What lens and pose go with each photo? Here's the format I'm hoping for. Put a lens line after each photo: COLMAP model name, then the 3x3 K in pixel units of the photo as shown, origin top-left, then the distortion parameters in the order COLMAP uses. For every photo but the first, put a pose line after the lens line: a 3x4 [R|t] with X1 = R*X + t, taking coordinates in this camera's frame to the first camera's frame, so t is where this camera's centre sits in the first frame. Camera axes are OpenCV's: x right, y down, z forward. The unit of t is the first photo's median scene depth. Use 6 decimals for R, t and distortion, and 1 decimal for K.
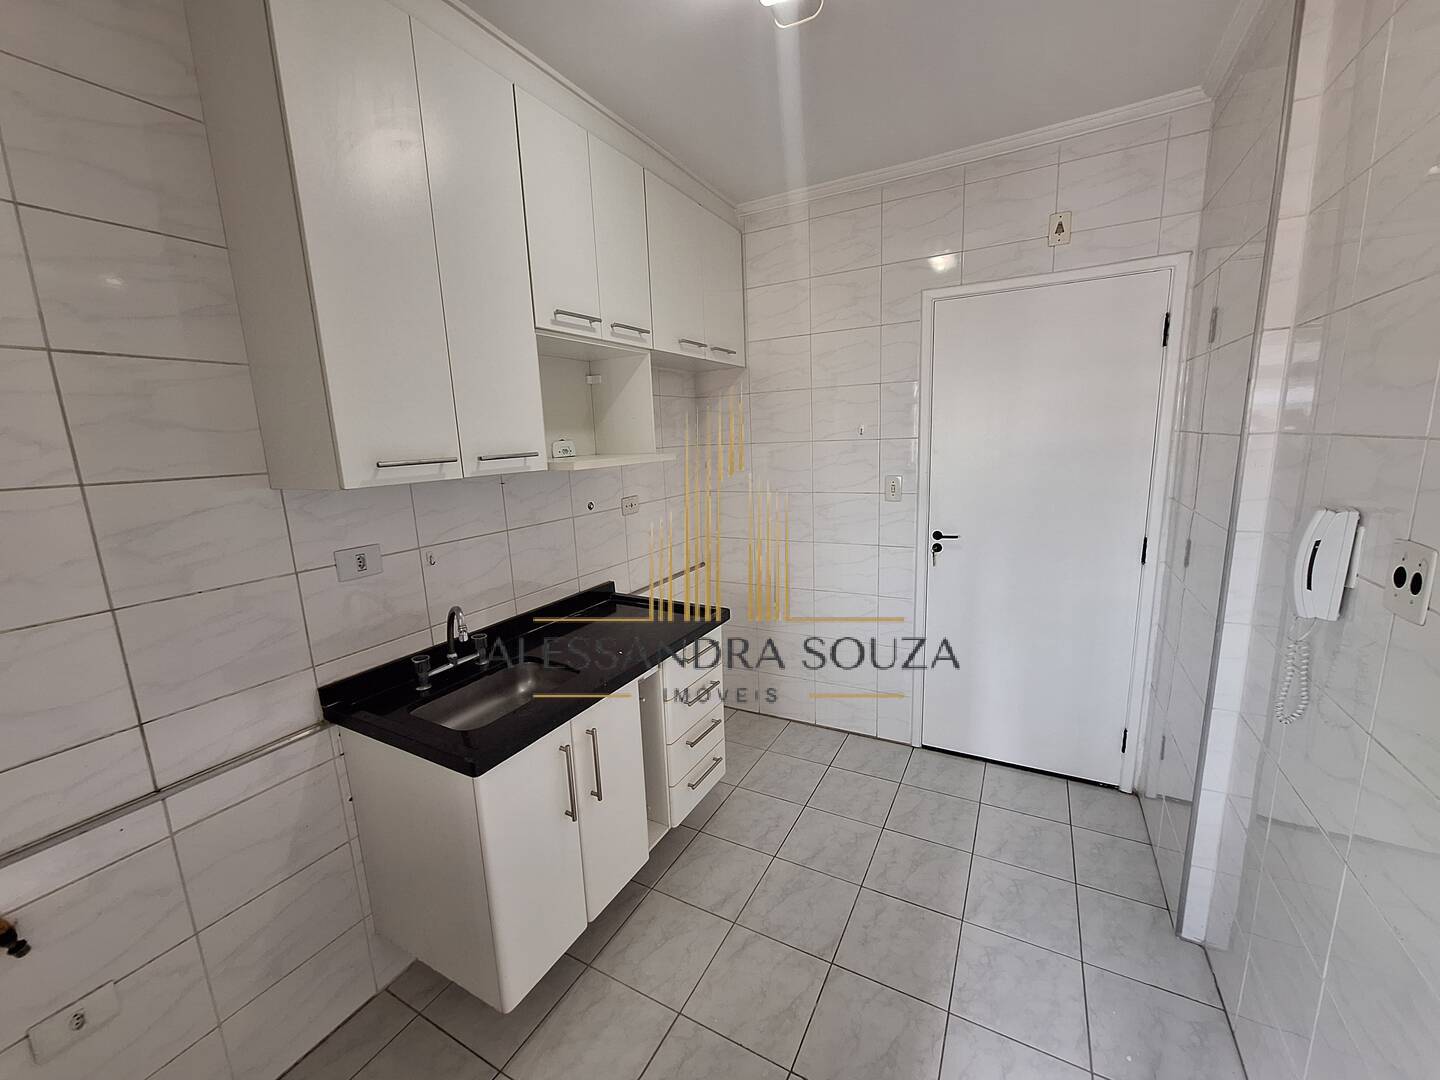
lens RADIAL K [[569.7, 0, 728.4], [0, 569.7, 542.0], [0, 0, 1]] dist [0.000080, -0.000043]
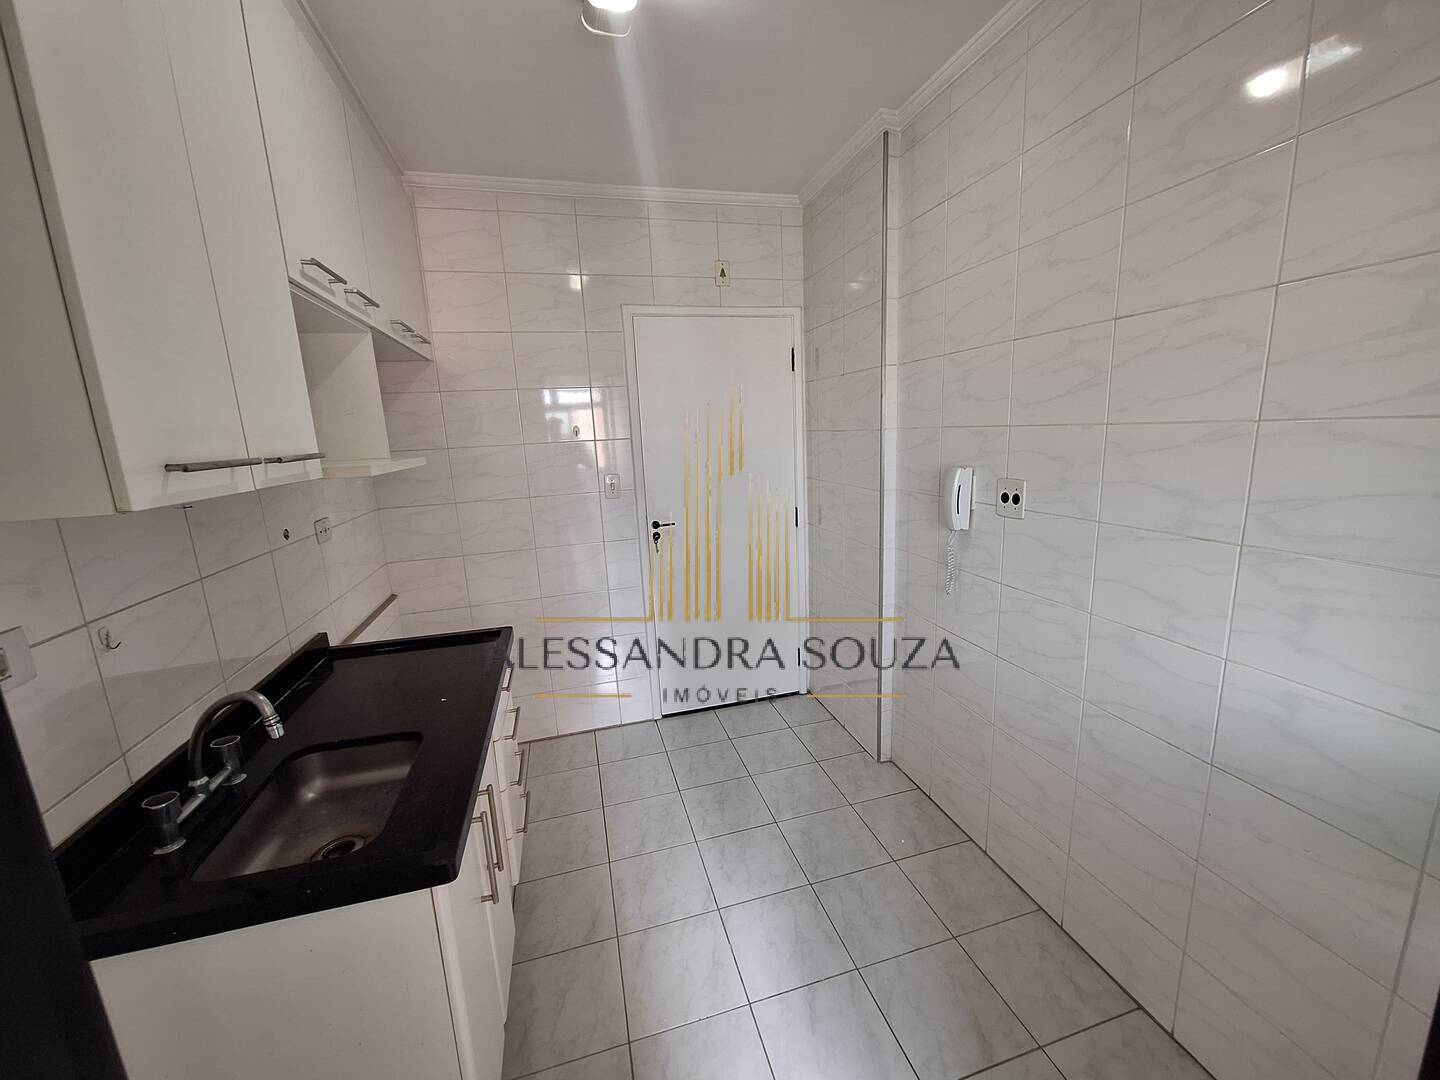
lens RADIAL K [[569.7, 0, 728.4], [0, 569.7, 542.0], [0, 0, 1]] dist [0.000080, -0.000043]
pose [[0.718974, -0.130608, 0.682655, -0.393515], [0.145014, 0.988758, 0.036444, 0.001528], [-0.679741, 0.072793, 0.729831, 0.111666]]
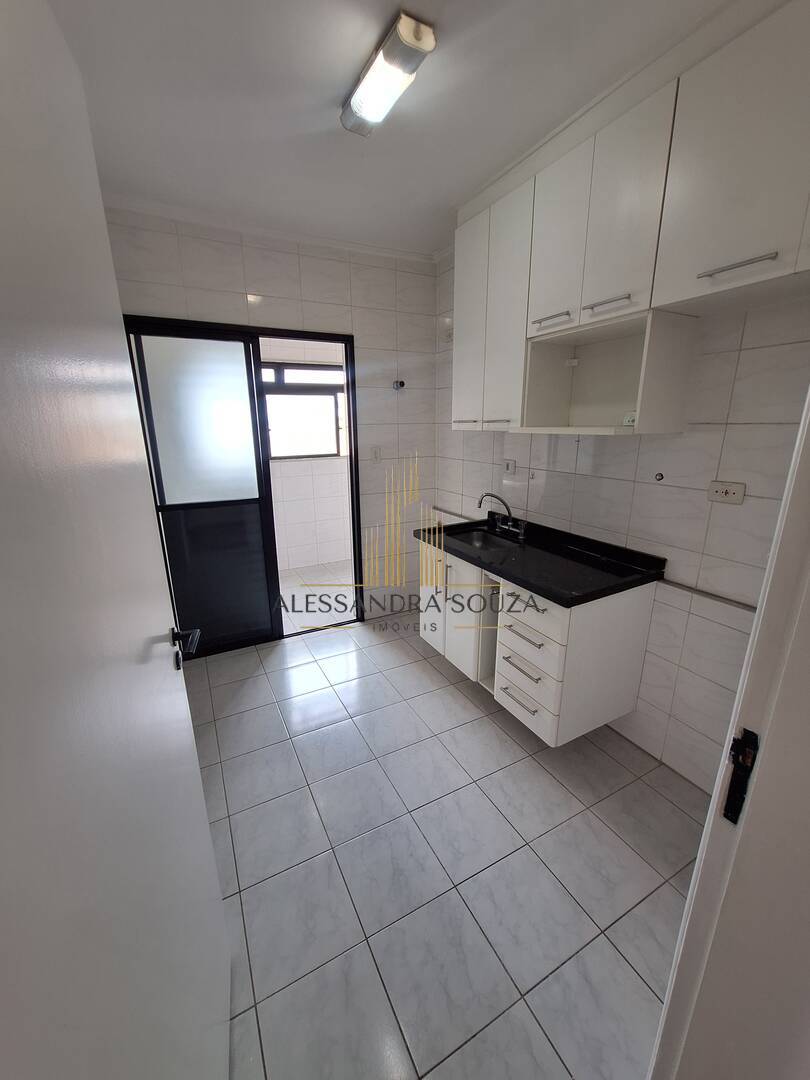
lens RADIAL K [[427.3, 0, 400.8], [0, 427.3, 541.0], [0, 0, 1]] dist [0.000080, -0.000043]
pose [[-0.562355, 0.264033, -0.783609, 0.773765], [-0.120004, 0.911560, 0.393265, -0.241803], [0.818142, 0.315191, -0.480935, 1.216336]]
